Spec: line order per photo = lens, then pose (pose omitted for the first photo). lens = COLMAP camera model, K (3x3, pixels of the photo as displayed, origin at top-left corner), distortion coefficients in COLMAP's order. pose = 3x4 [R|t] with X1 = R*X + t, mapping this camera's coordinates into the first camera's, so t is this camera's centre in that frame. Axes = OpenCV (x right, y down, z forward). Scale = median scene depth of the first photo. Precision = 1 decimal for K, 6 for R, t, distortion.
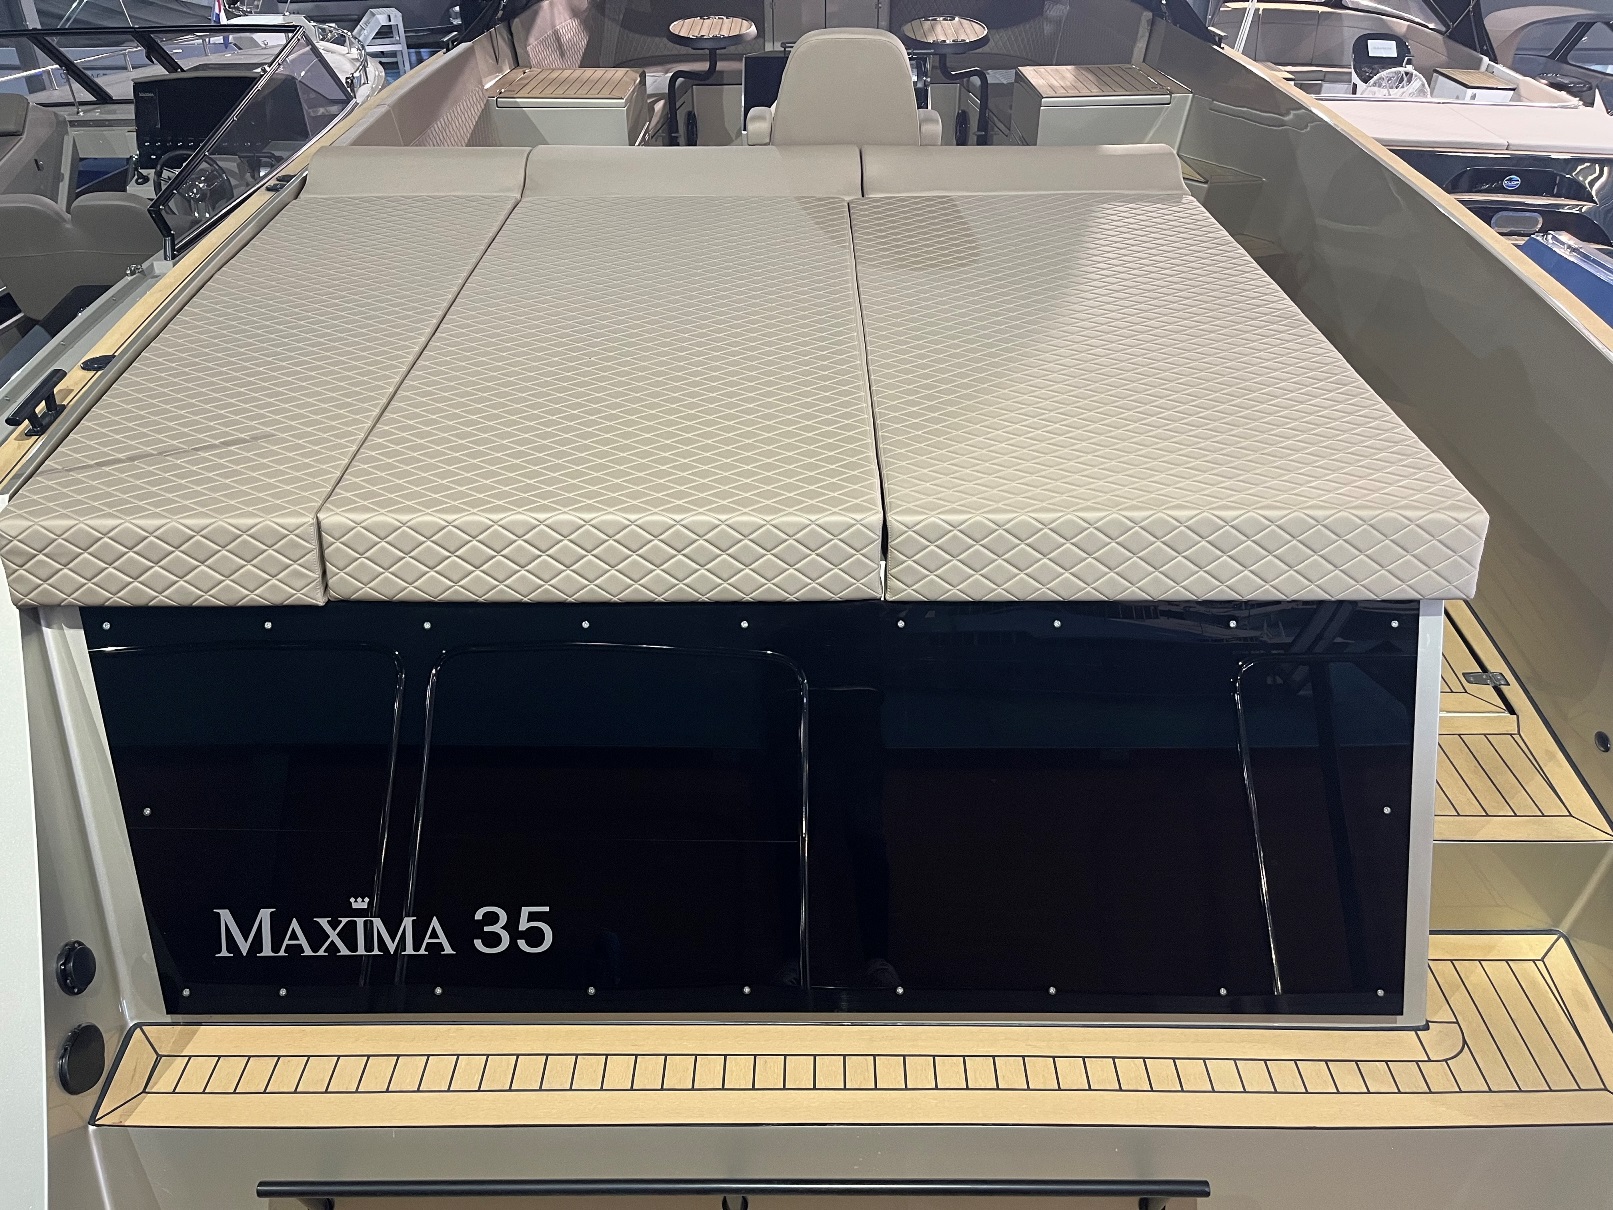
lens RADIAL K [[1205.6, 0, 804.4], [0, 1205.6, 594.4], [0, 0, 1]] dist [0.080607, -0.113514]
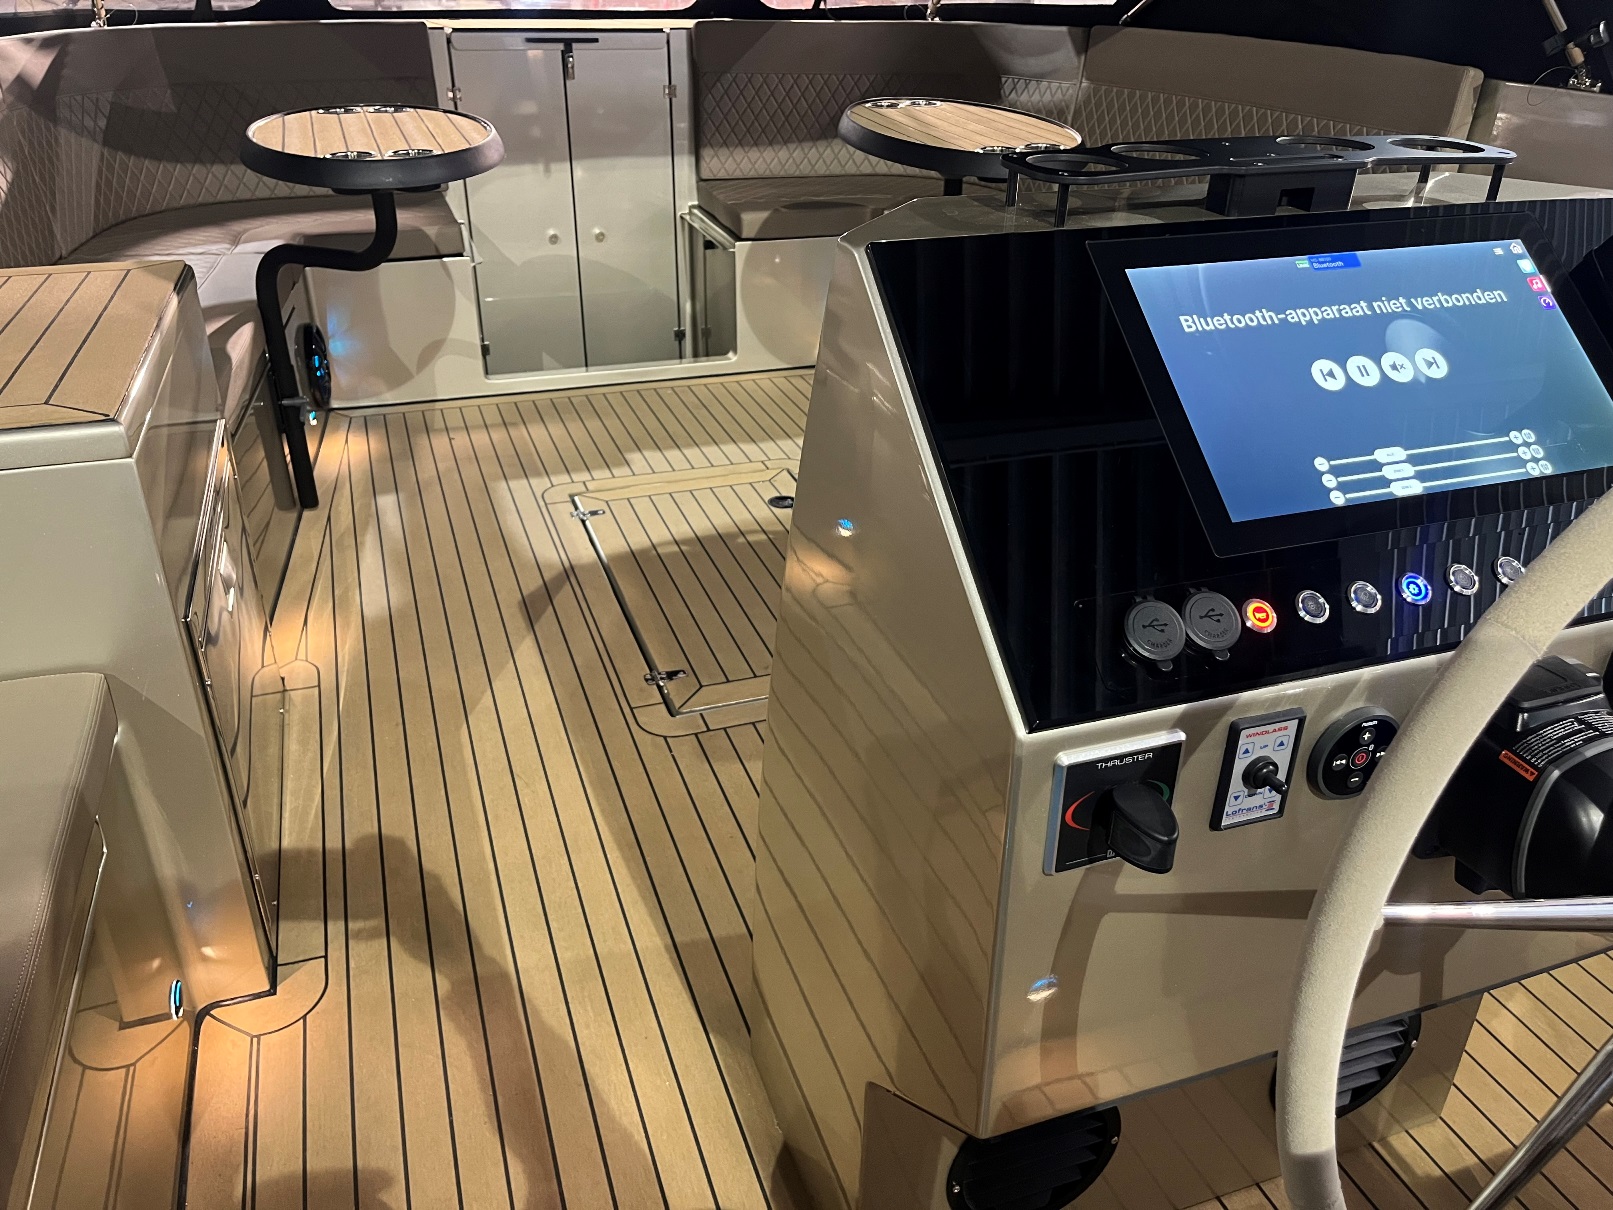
lens RADIAL K [[1205.6, 0, 804.4], [0, 1205.6, 594.4], [0, 0, 1]] dist [0.080607, -0.113514]
pose [[0.940965, -0.141050, 0.307718, -0.083844], [0.166707, 0.984263, -0.058611, -0.278537], [-0.294609, 0.106450, 0.949671, 0.614527]]
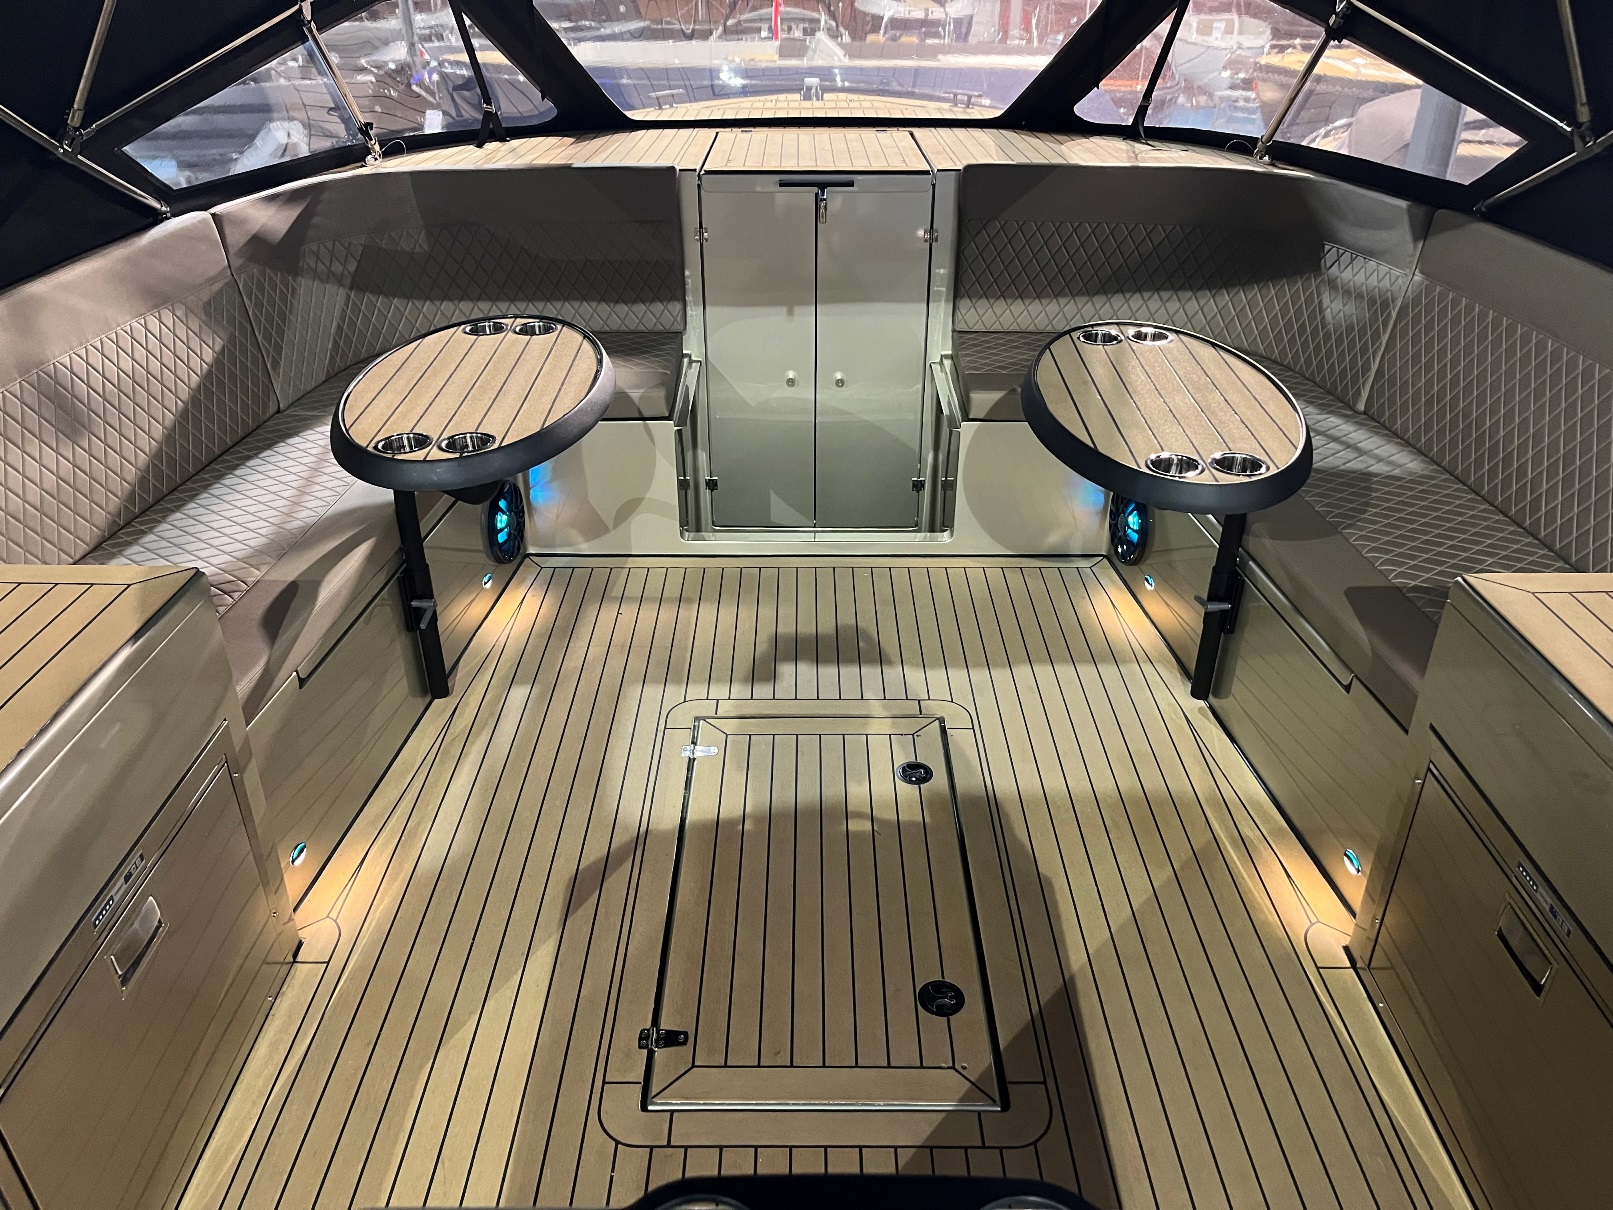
lens RADIAL K [[1205.6, 0, 804.4], [0, 1205.6, 594.4], [0, 0, 1]] dist [0.080607, -0.113514]
pose [[0.999983, 0.004130, 0.004218, 0.013502], [-0.003852, 0.997952, -0.063847, -0.372059], [-0.004473, 0.063830, 0.997951, 0.645103]]
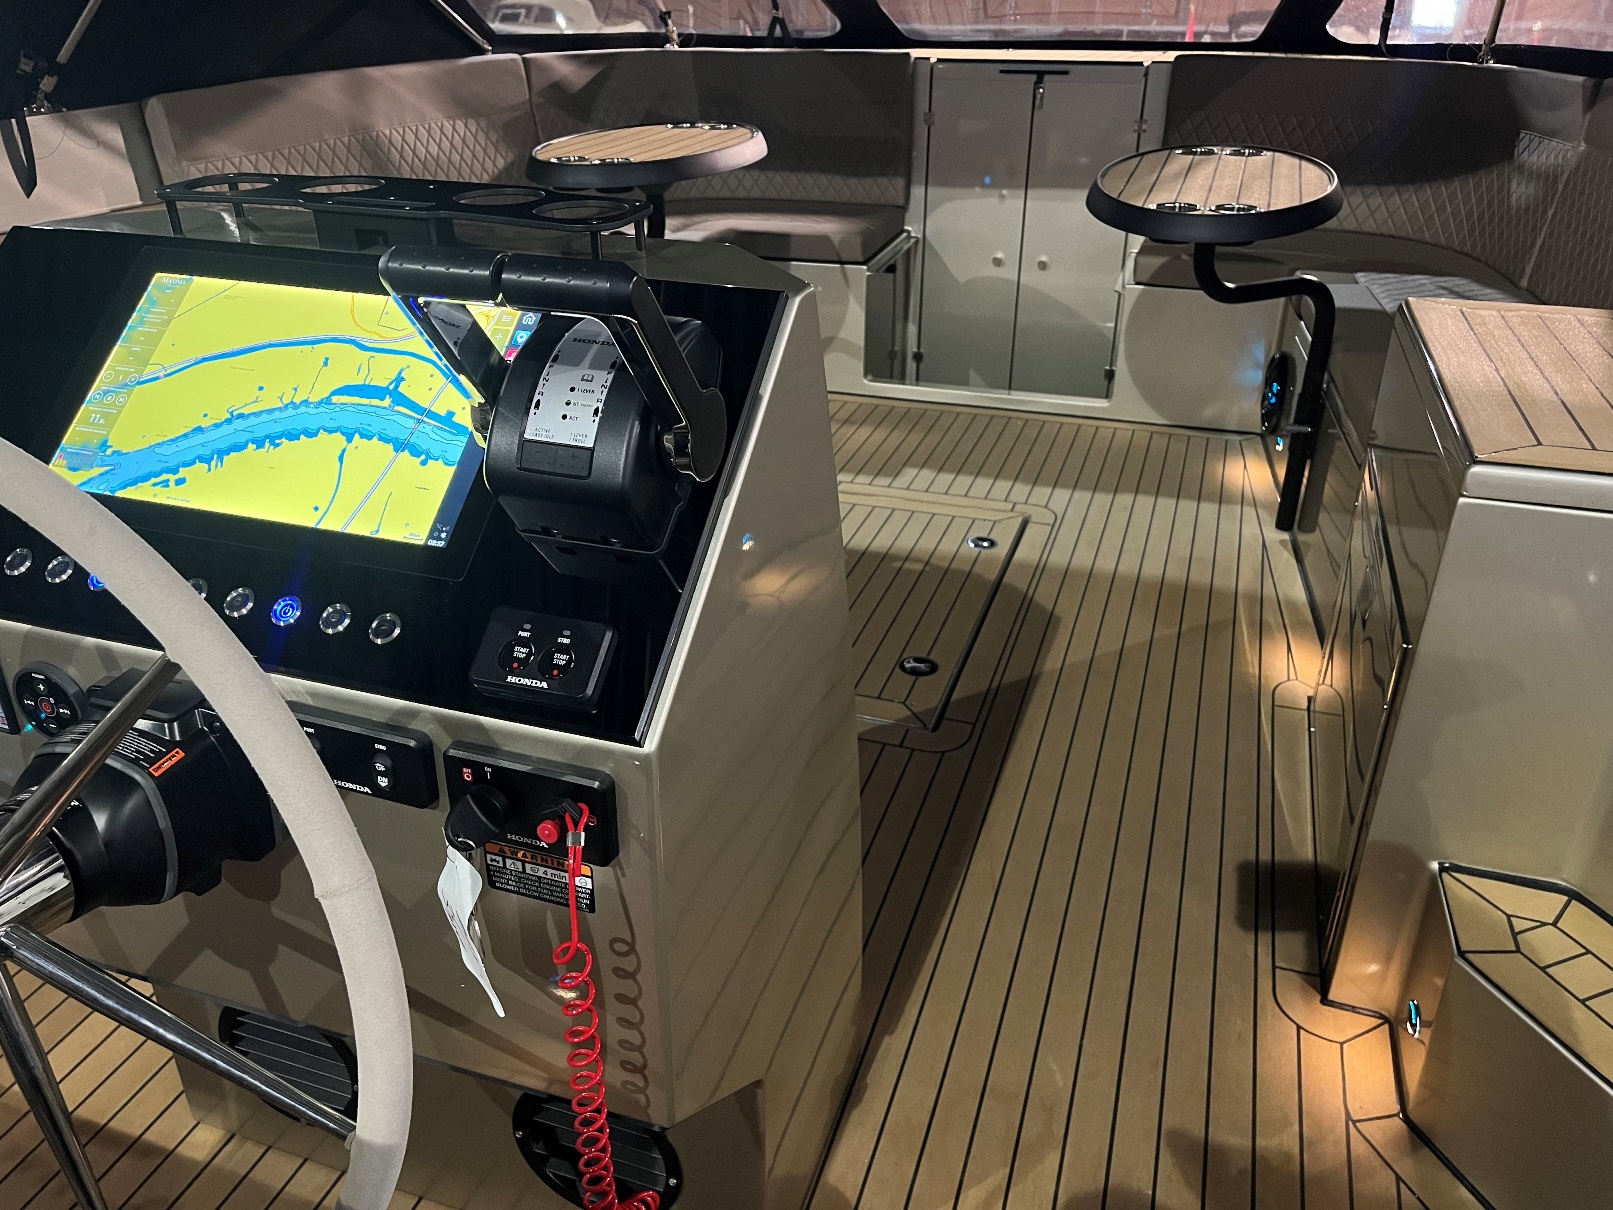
lens RADIAL K [[1226.7, 0, 806.0], [0, 1226.7, 593.2], [0, 0, 1]] dist [0.084504, -0.119812]
pose [[0.948645, 0.147895, -0.279643, 0.117290], [-0.176032, 0.981274, -0.078194, -0.276106], [0.262842, 0.123404, 0.956915, 0.597634]]
